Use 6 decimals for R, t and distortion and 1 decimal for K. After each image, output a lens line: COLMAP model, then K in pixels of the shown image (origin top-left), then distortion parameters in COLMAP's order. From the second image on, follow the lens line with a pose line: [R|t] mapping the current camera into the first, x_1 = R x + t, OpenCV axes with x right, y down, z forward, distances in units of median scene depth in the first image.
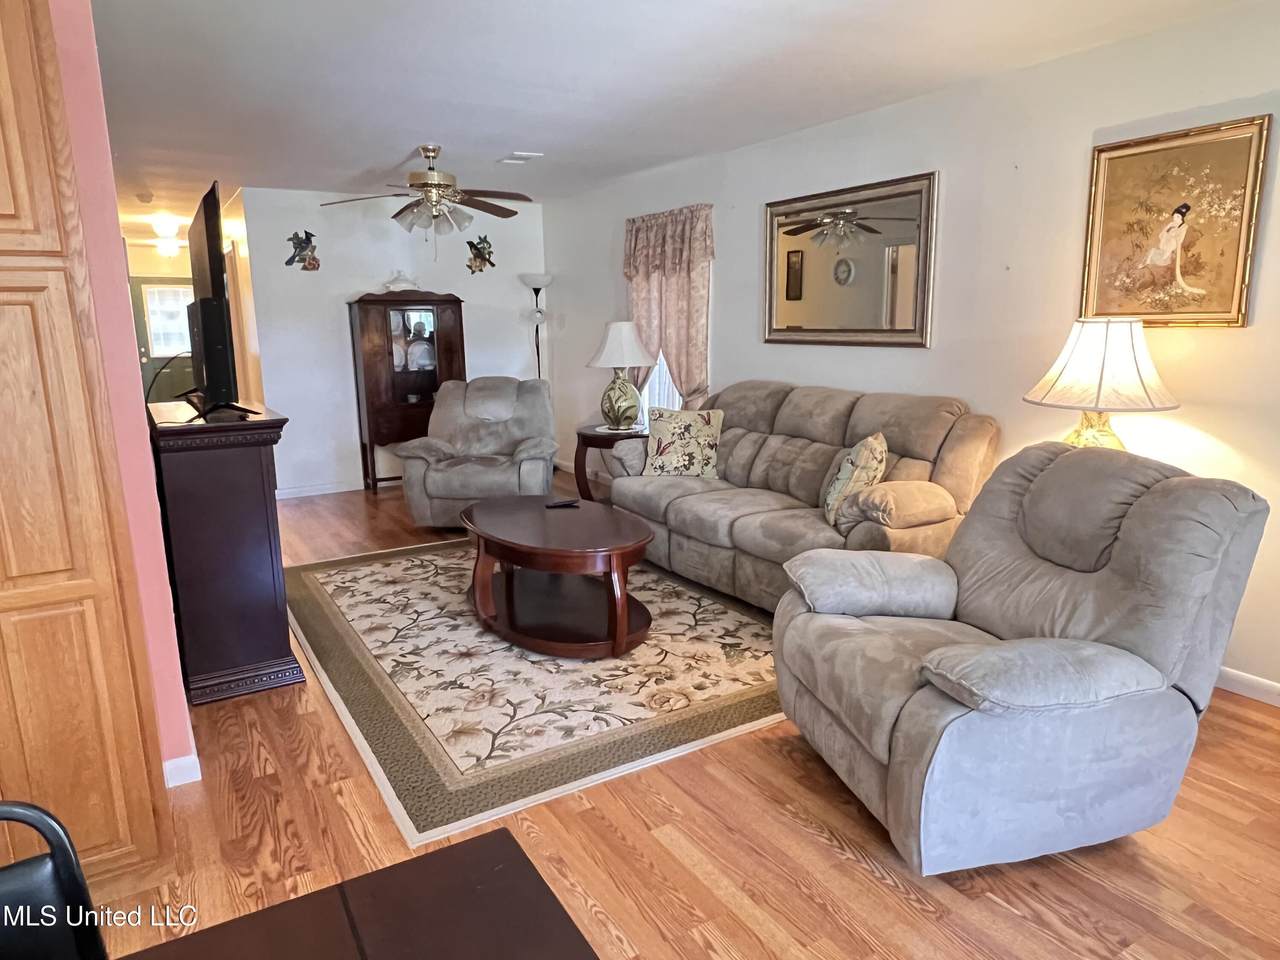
lens RADIAL K [[819.5, 0, 627.0], [0, 819.5, 482.6], [0, 0, 1]] dist [0.000448, 0.001883]
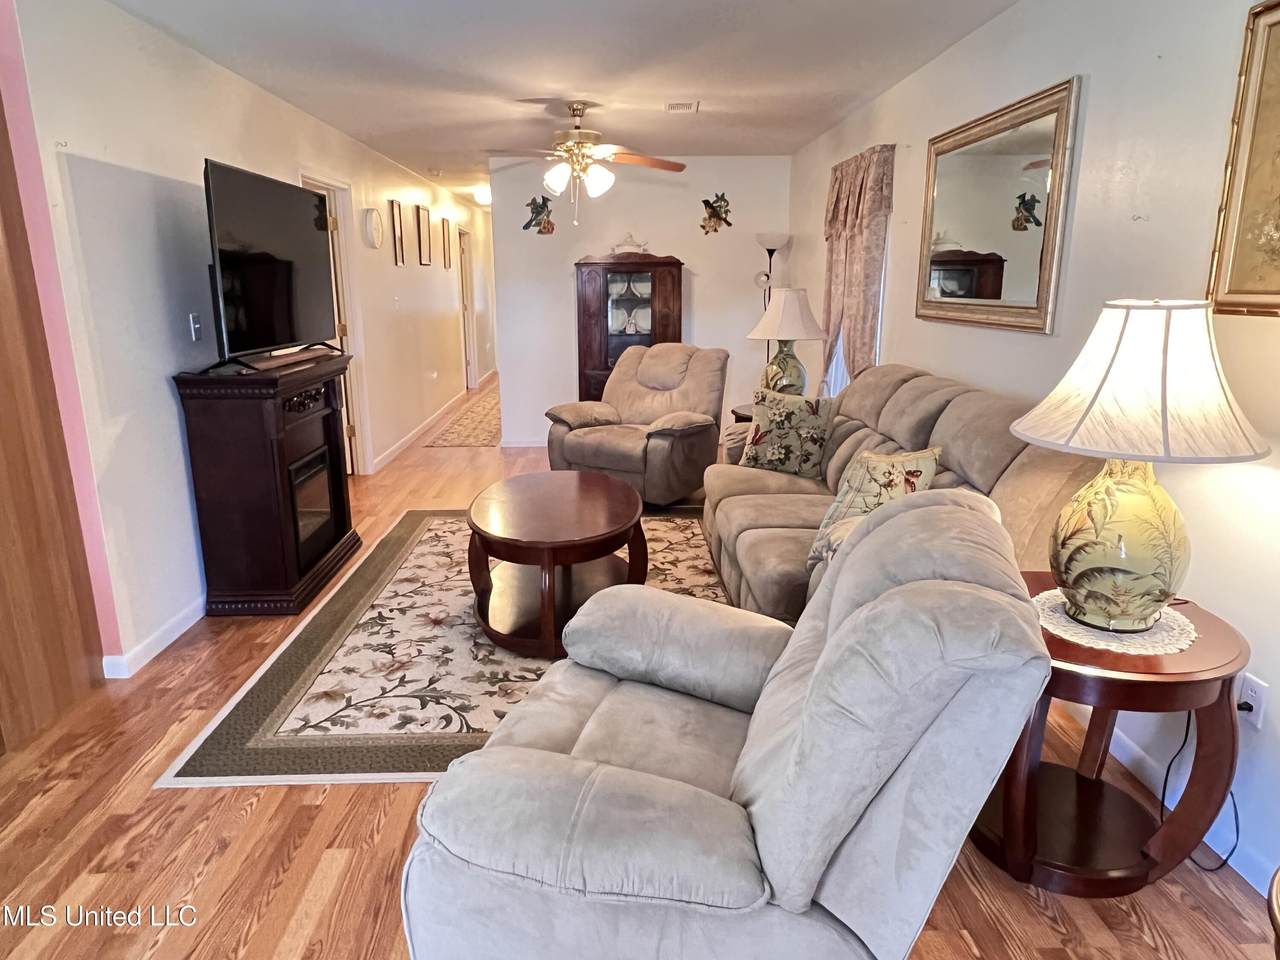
lens RADIAL K [[819.5, 0, 627.0], [0, 819.5, 482.6], [0, 0, 1]] dist [0.000448, 0.001883]
pose [[0.868378, 0.128515, -0.478961, 0.467139], [-0.105539, 0.991604, 0.074720, -0.059761], [0.484543, -0.014336, 0.874650, 0.234768]]
